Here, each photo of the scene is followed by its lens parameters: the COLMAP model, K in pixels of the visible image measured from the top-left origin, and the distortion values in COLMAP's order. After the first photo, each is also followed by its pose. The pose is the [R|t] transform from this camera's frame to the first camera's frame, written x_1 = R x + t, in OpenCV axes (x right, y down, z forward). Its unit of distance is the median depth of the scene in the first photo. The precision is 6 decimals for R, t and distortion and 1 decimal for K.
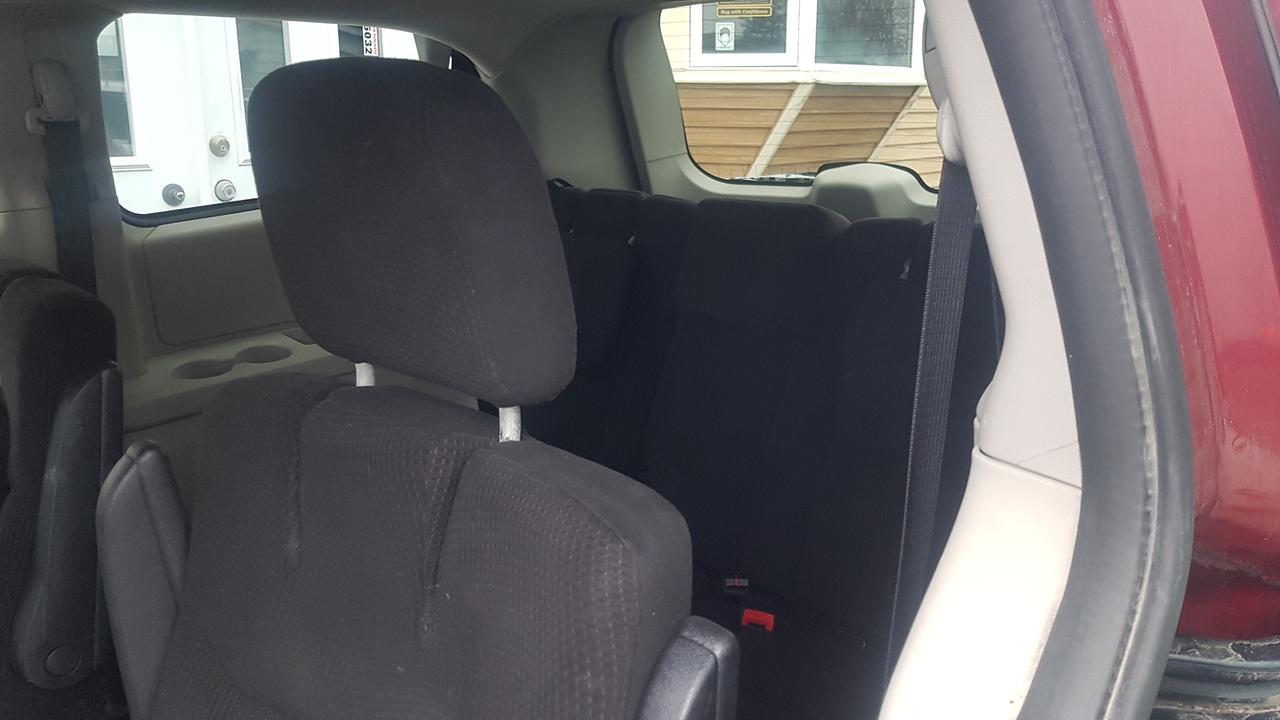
lens RADIAL K [[936.0, 0, 636.6], [0, 936.0, 366.3], [0, 0, 1]] dist [-0.002637, -0.000765]
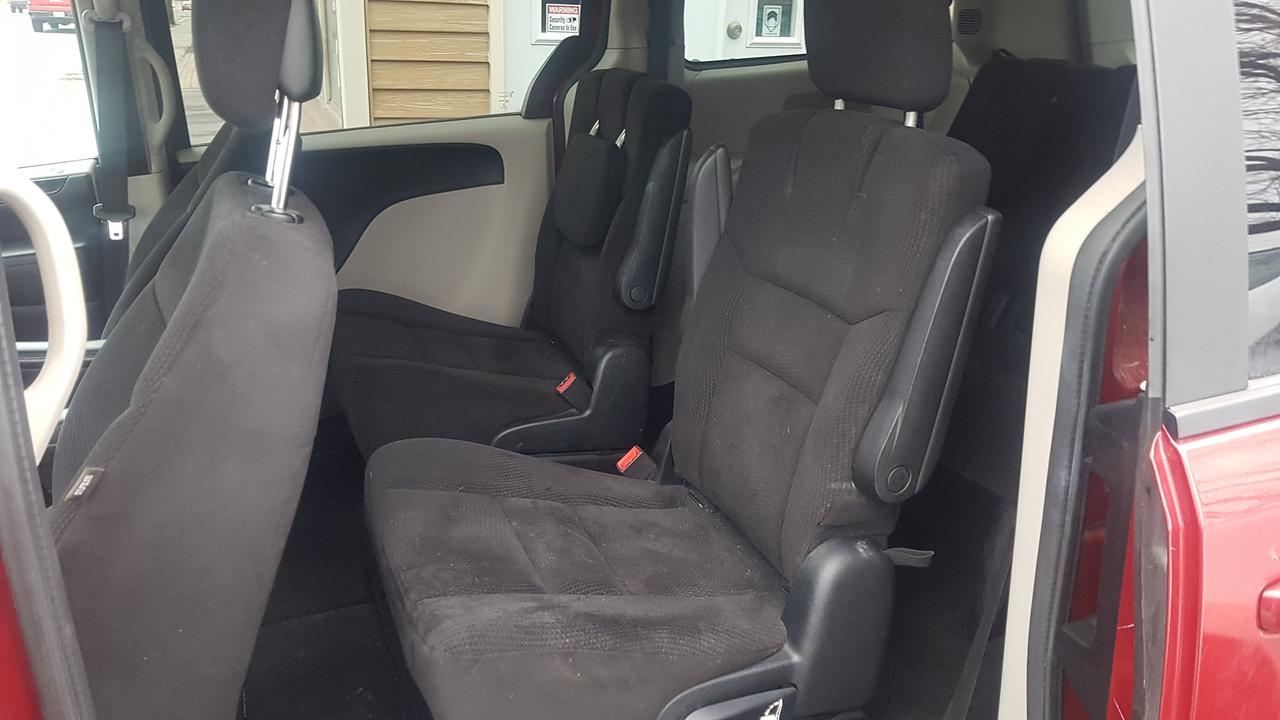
lens RADIAL K [[990.9, 0, 640.2], [0, 990.9, 358.4], [0, 0, 1]] dist [0.069379, -0.116703]
pose [[0.891731, 0.163866, -0.421858, 0.259799], [-0.142757, 0.986405, 0.081395, 0.371080], [0.429461, -0.012359, 0.903001, -0.911202]]
